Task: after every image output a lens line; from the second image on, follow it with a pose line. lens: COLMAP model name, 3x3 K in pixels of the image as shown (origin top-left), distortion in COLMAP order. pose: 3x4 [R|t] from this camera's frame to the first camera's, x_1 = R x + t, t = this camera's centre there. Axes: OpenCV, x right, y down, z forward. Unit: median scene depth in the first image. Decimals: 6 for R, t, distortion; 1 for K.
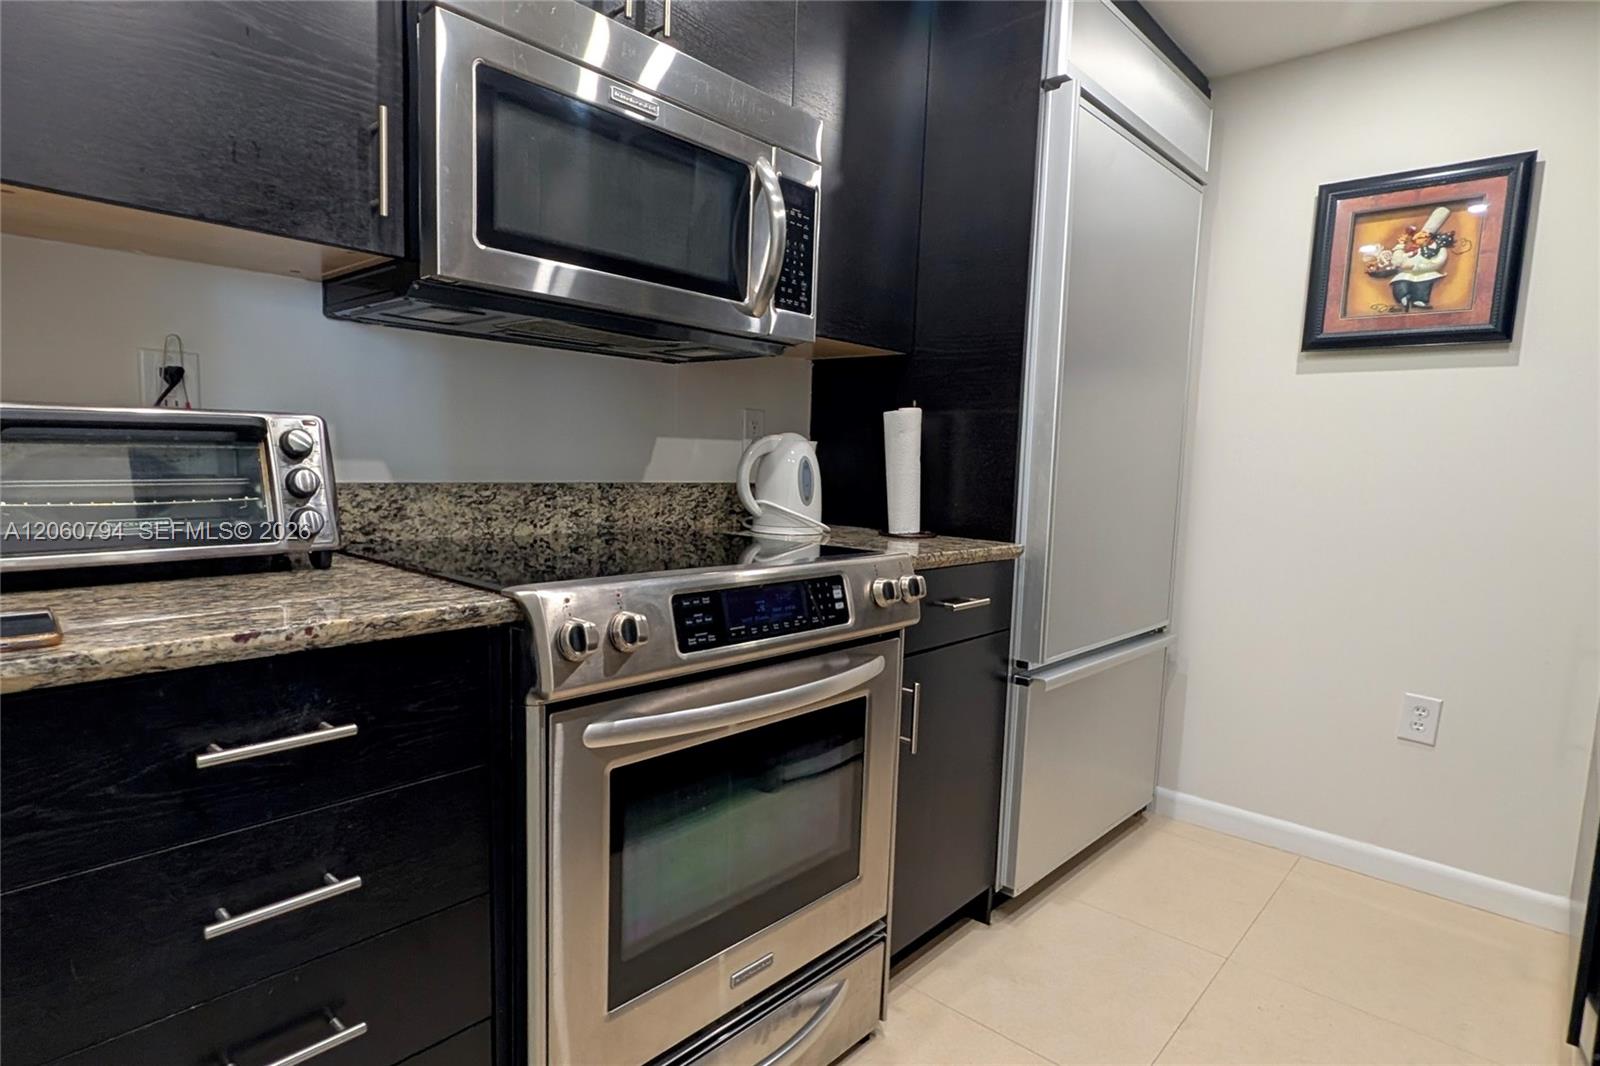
lens RADIAL K [[799.7, 0, 800.0], [0, 799.7, 533.0], [0, 0, 1]] dist [0.000154, -0.000518]
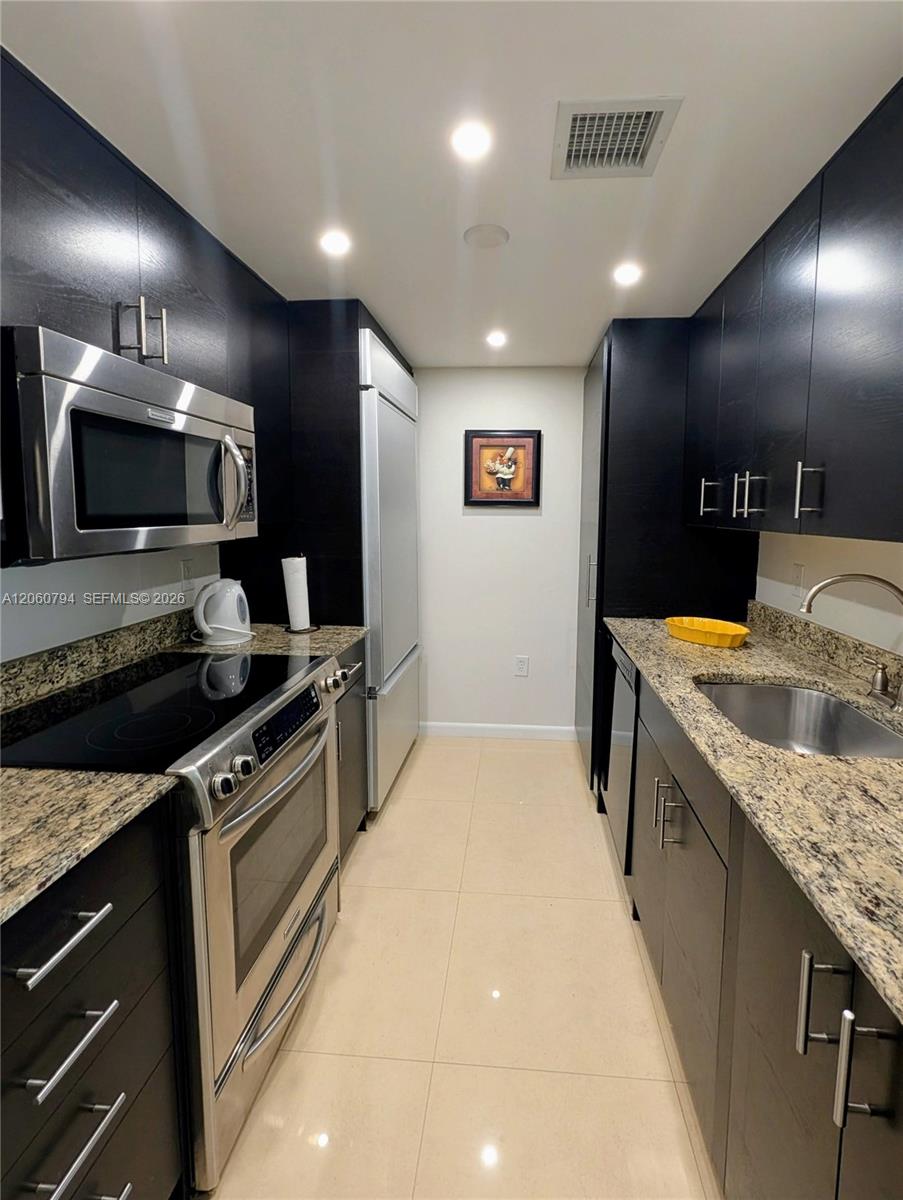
lens RADIAL K [[491.3, 0, 453.4], [0, 491.3, 555.2], [0, 0, 1]] dist [0.000707, 0.000010]
pose [[0.810662, -0.084331, 0.579409, -0.212286], [0.087543, 0.995907, 0.022467, -0.157936], [-0.578933, 0.032510, 0.814727, -0.064715]]
